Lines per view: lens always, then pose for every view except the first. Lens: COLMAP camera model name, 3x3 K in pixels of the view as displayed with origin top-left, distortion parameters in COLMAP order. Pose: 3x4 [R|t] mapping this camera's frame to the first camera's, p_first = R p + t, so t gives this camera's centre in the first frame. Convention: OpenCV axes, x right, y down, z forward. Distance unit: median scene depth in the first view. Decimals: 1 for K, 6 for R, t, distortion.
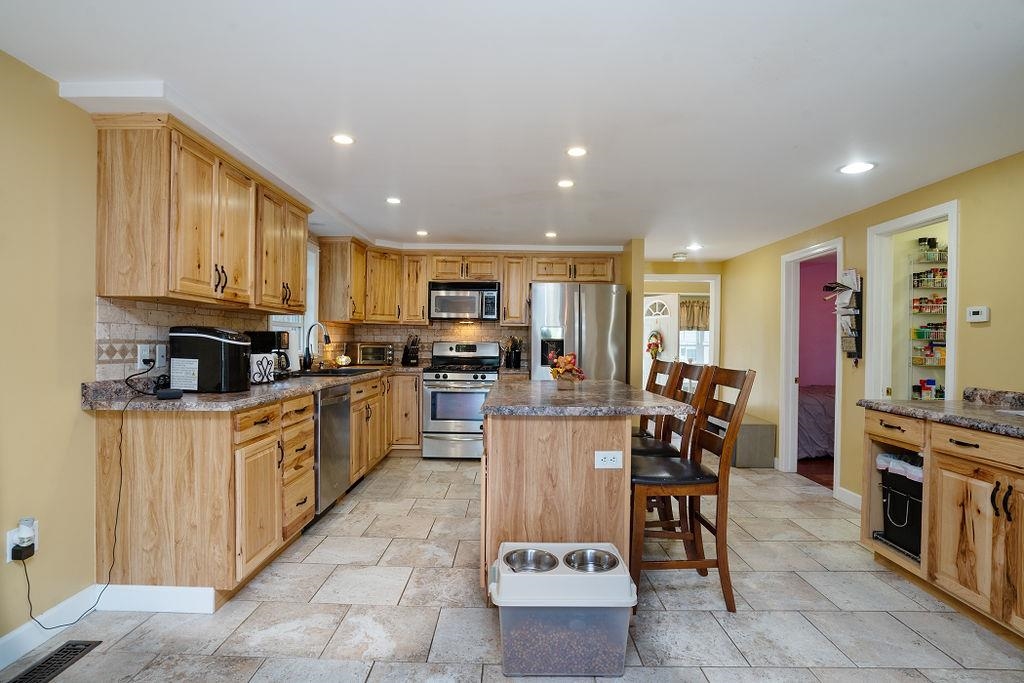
lens RADIAL K [[505.7, 0, 503.1], [0, 505.7, 344.6], [0, 0, 1]] dist [-0.023663, 0.003920]
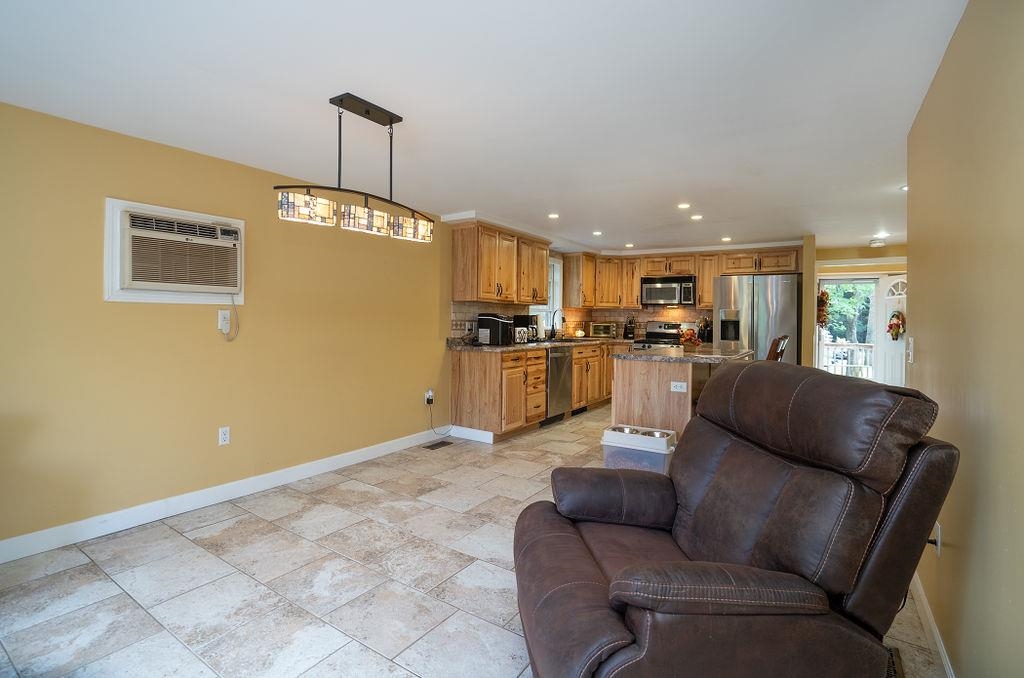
lens RADIAL K [[488.3, 0, 485.7], [0, 488.3, 317.2], [0, 0, 1]] dist [-0.047078, 0.006966]
pose [[0.829800, -0.001891, -0.558058, 0.389881], [-0.006686, 0.999889, -0.013329, 0.004881], [0.558021, 0.014792, 0.829695, -0.530922]]
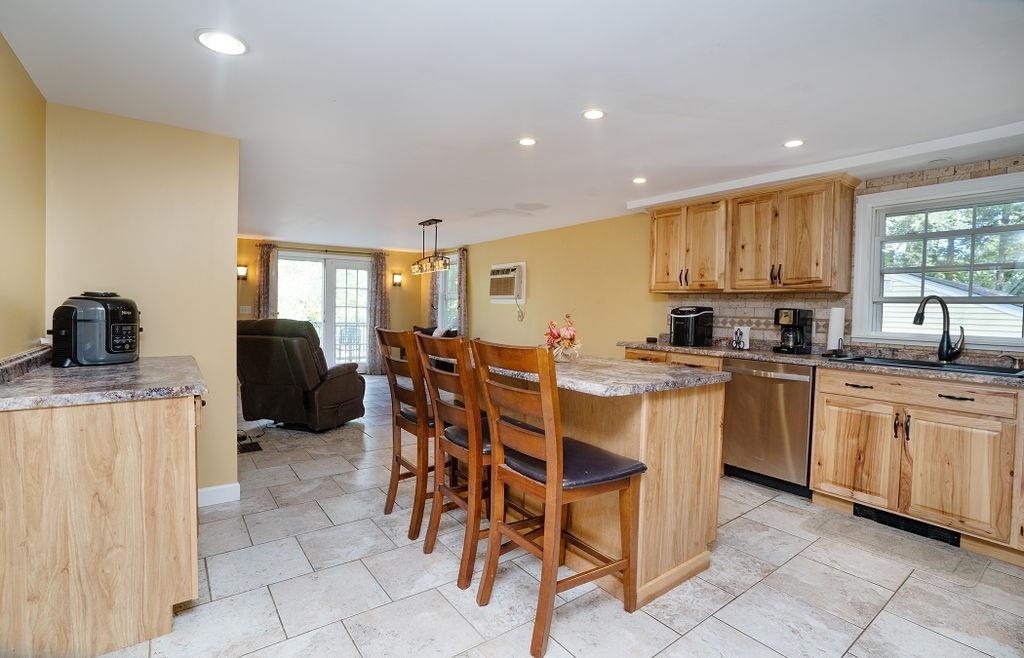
lens RADIAL K [[468.7, 0, 513.9], [0, 468.7, 313.3], [0, 0, 1]] dist [-0.023406, 0.000012]
pose [[-0.786665, -0.025885, -0.616837, 0.658518], [-0.038666, 0.999225, 0.007381, -0.000563], [0.616168, 0.029657, -0.787056, 1.461230]]
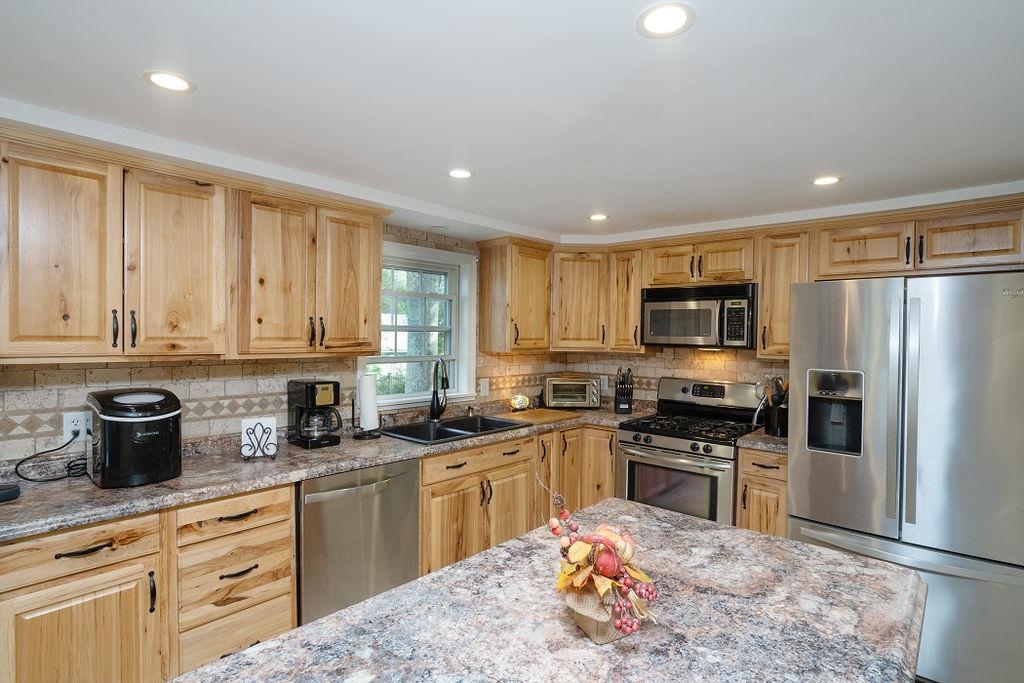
lens RADIAL K [[505.7, 0, 509.9], [0, 505.7, 344.1], [0, 0, 1]] dist [-0.023663, 0.003920]
pose [[0.748509, 0.011114, -0.663031, 0.266384], [-0.007434, 0.999937, 0.008369, -0.092425], [0.663083, -0.001336, 0.748545, 0.640582]]
